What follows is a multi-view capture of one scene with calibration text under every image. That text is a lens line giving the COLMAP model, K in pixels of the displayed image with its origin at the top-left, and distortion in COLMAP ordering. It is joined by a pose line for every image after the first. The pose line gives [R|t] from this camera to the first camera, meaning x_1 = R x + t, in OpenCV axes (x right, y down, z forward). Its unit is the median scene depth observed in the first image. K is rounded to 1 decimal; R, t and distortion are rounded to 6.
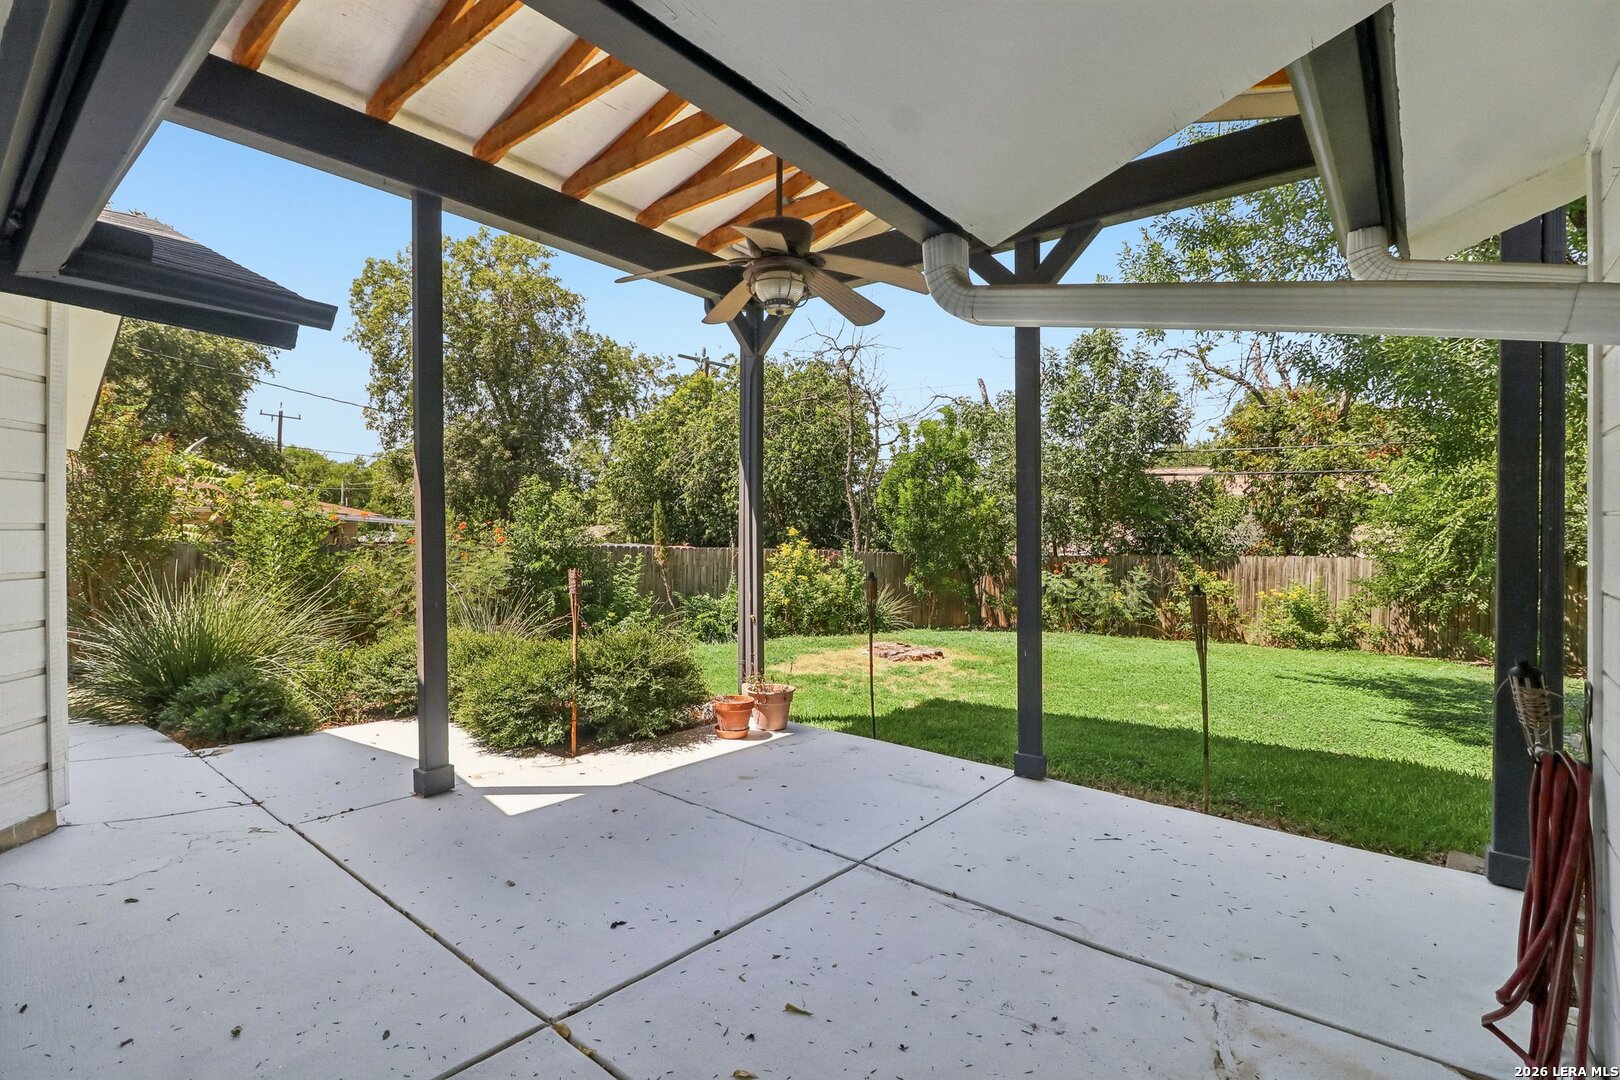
lens RADIAL K [[762.2, 0, 801.0], [0, 762.2, 516.6], [0, 0, 1]] dist [-0.019619, -0.000961]
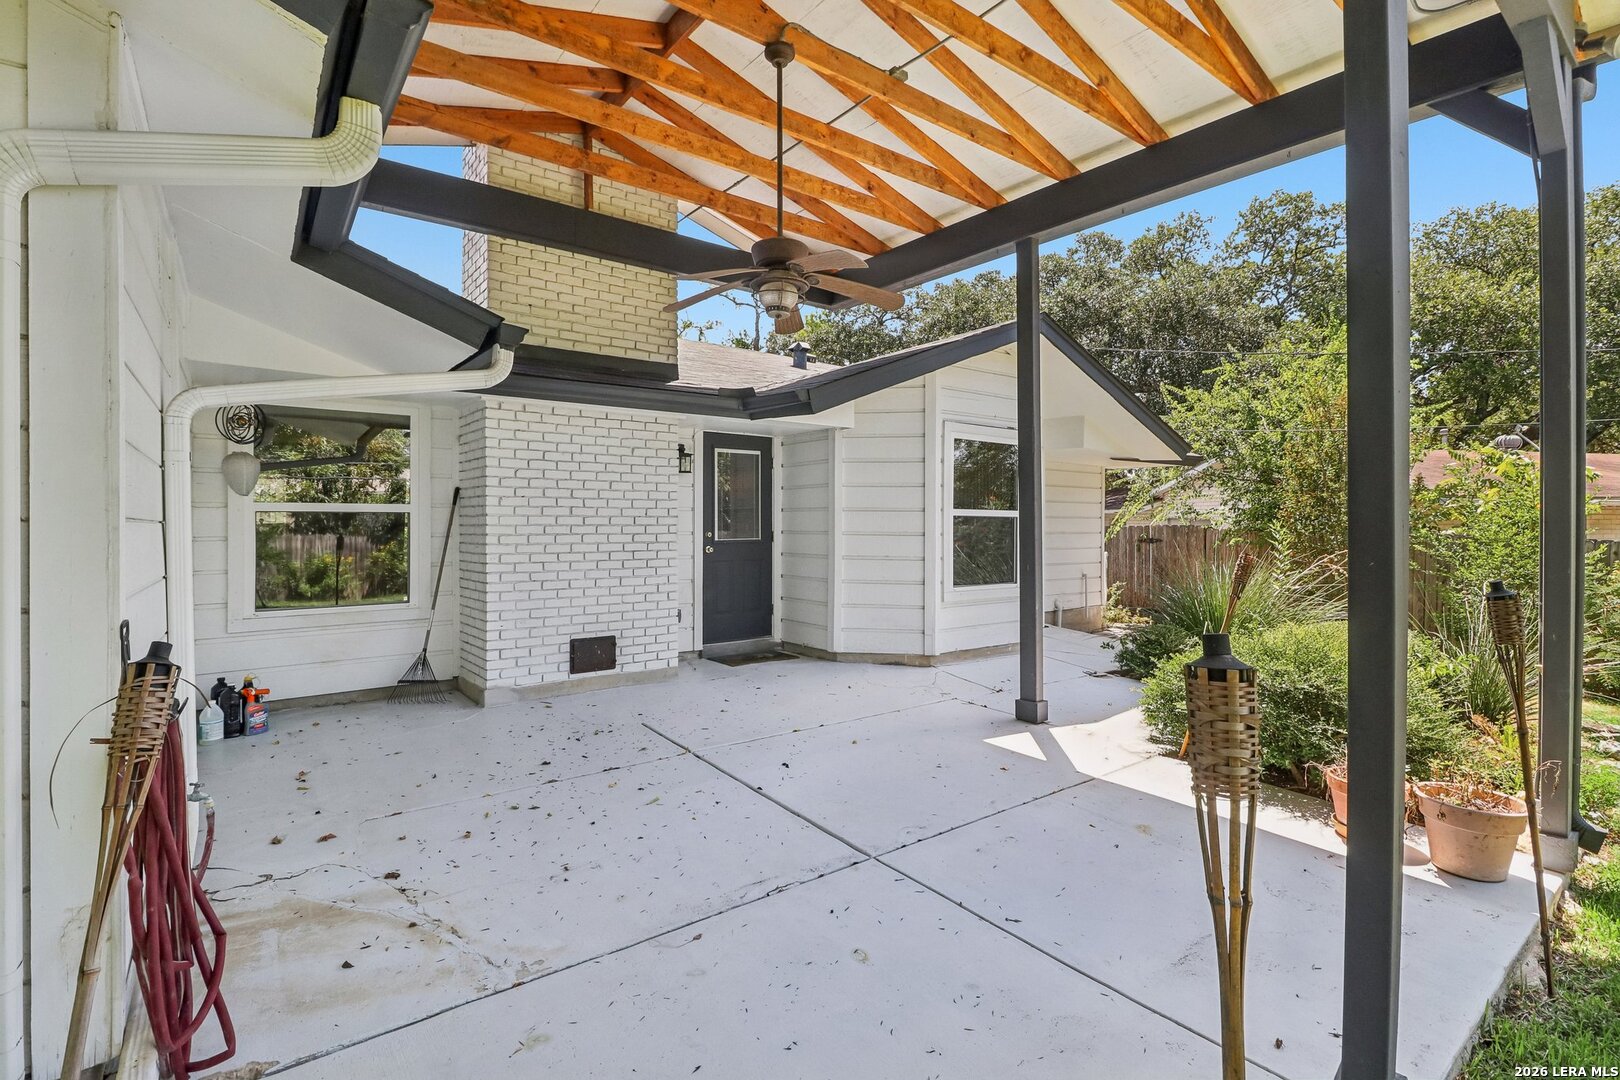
lens RADIAL K [[763.9, 0, 839.4], [0, 763.9, 524.6], [0, 0, 1]] dist [-0.001390, -0.000273]
pose [[-0.207618, -0.003074, -0.978205, 1.041078], [0.008034, 0.999956, -0.004847, 0.047695], [0.978177, -0.008865, -0.207585, 1.189032]]
